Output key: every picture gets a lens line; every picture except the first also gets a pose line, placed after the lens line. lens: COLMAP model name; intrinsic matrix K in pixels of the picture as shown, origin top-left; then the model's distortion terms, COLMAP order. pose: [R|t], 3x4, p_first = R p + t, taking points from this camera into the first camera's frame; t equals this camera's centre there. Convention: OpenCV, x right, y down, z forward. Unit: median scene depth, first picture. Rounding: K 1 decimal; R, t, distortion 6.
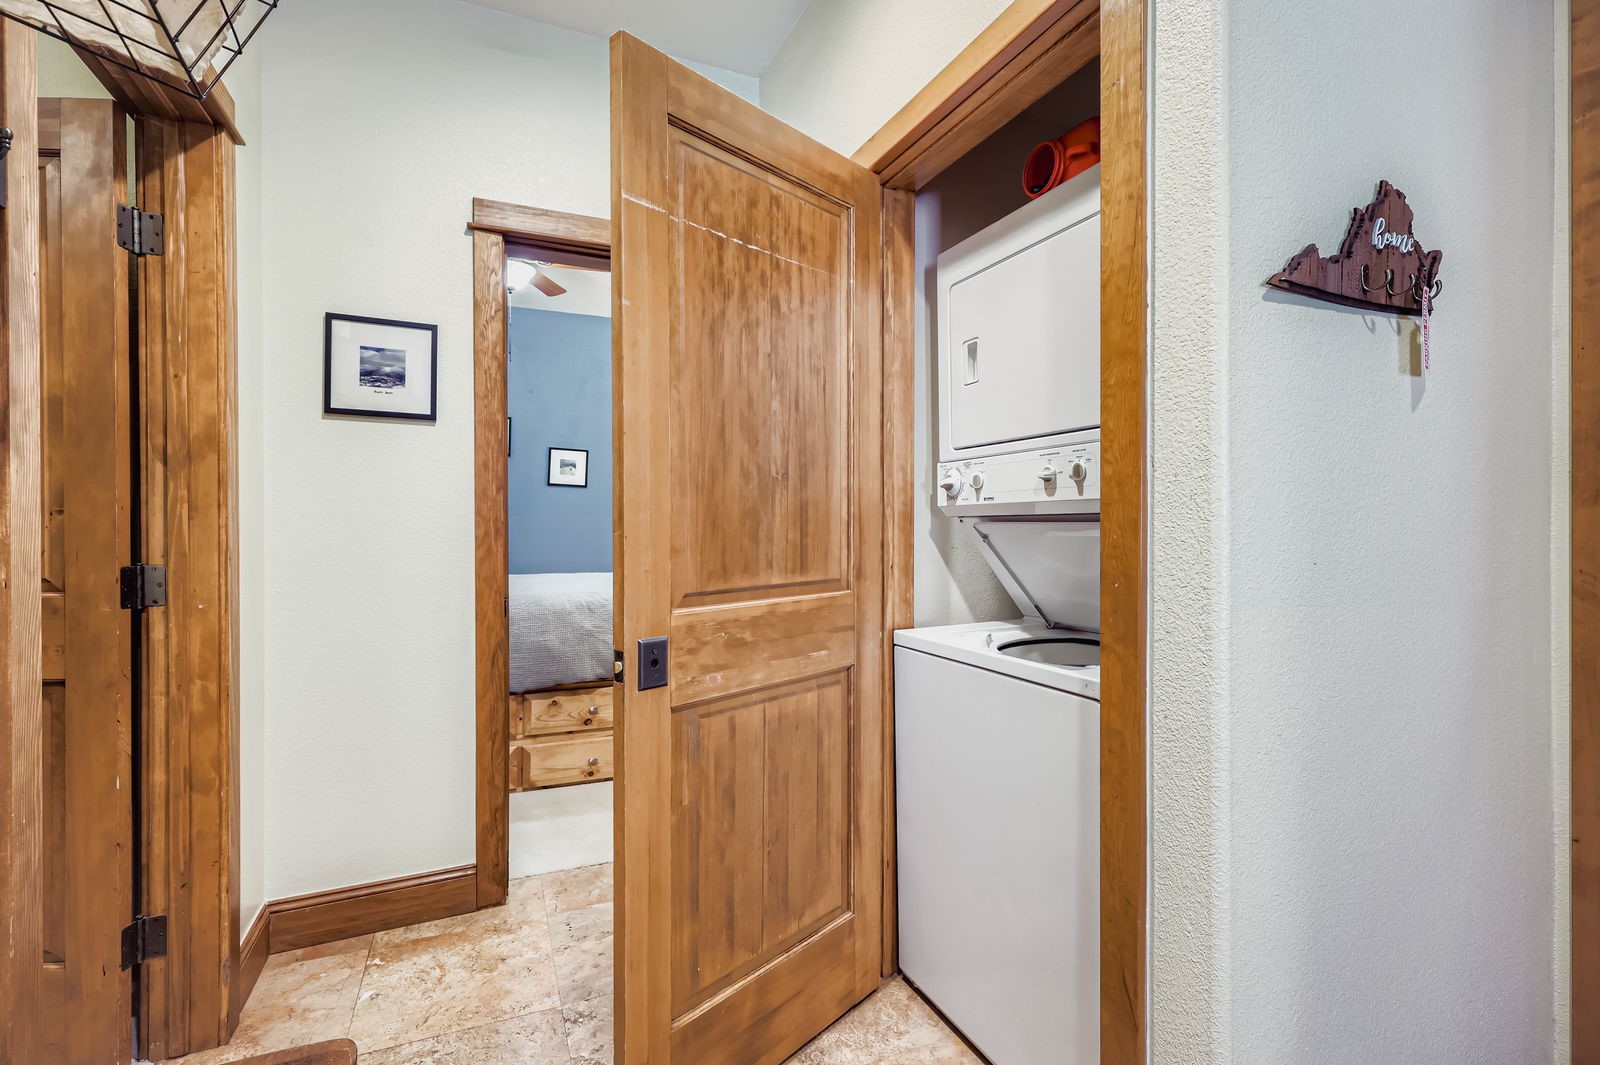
lens RADIAL K [[742.3, 0, 798.1], [0, 742.3, 525.5], [0, 0, 1]] dist [0.006399, 0.000708]
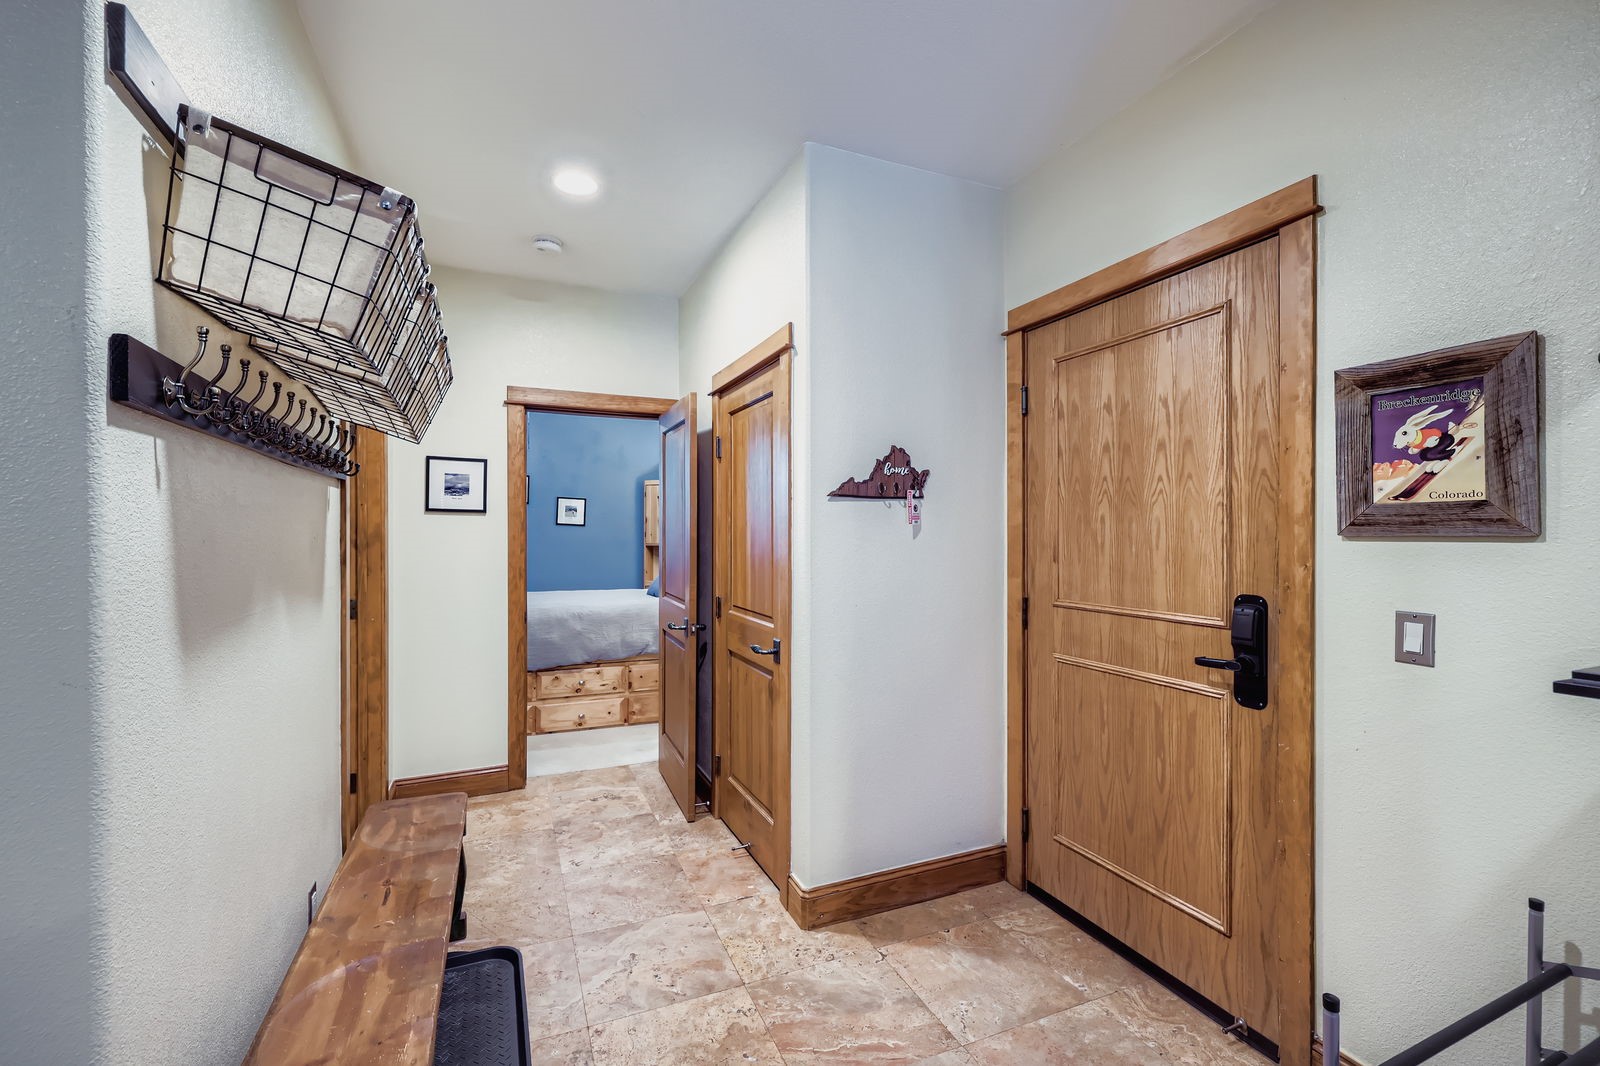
lens RADIAL K [[678.3, 0, 795.5], [0, 678.3, 533.9], [0, 0, 1]] dist [0.007463, -0.001842]
pose [[0.999988, 0.002812, 0.004006, 0.239456], [-0.002809, 0.999996, -0.000710, -0.090693], [-0.004008, 0.000699, 0.999992, -0.611575]]
